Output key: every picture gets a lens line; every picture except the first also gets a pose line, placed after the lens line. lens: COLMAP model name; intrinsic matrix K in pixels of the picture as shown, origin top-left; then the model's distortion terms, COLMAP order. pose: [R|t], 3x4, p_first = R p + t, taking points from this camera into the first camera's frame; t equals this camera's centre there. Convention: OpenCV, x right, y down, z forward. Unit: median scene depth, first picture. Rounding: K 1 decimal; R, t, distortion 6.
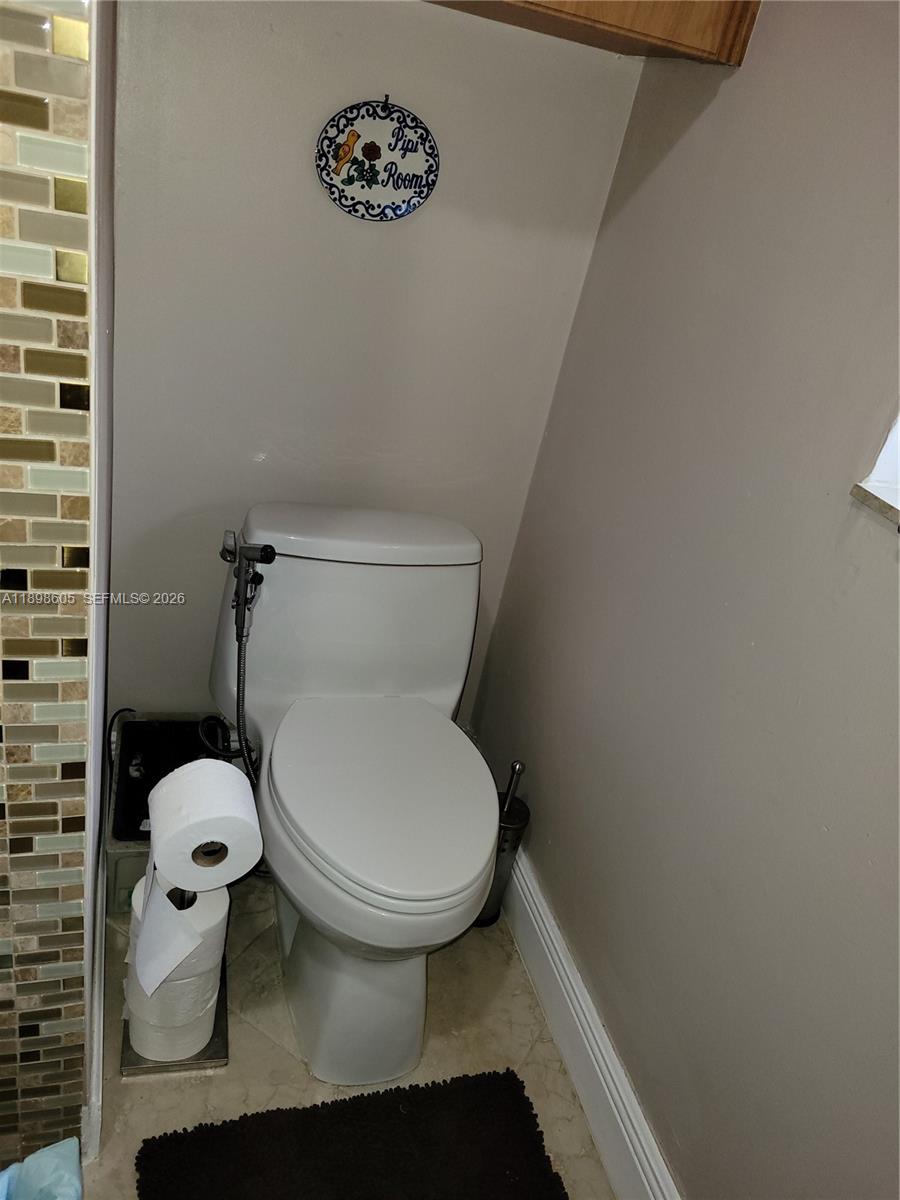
lens RADIAL K [[905.4, 0, 451.5], [0, 905.4, 599.3], [0, 0, 1]] dist [-0.002925, -0.003198]
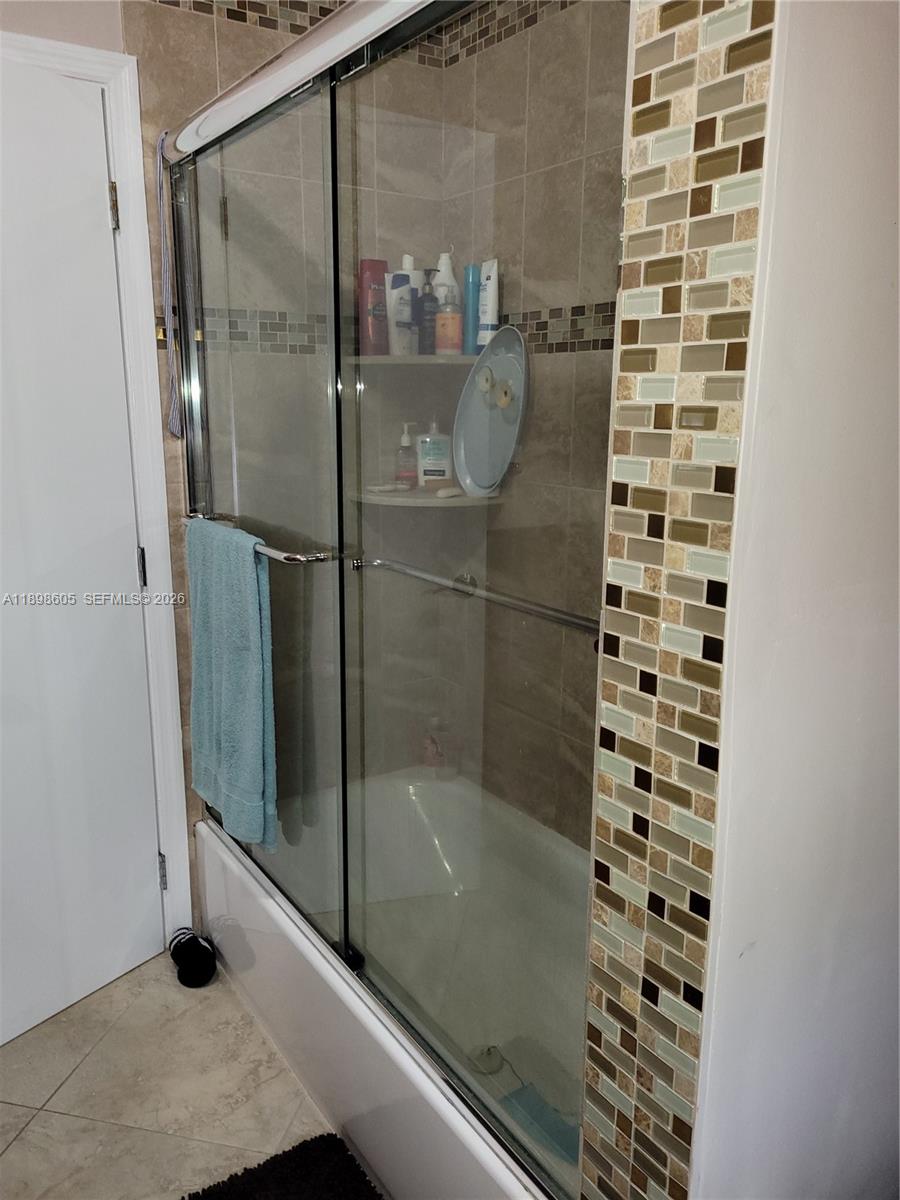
lens RADIAL K [[905.4, 0, 449.9], [0, 905.4, 602.7], [0, 0, 1]] dist [-0.002925, -0.003198]
pose [[0.296765, -0.000377, -0.954951, 0.566029], [-0.429539, 0.893075, -0.133838, -0.105338], [0.852893, 0.449907, 0.264871, 0.335571]]
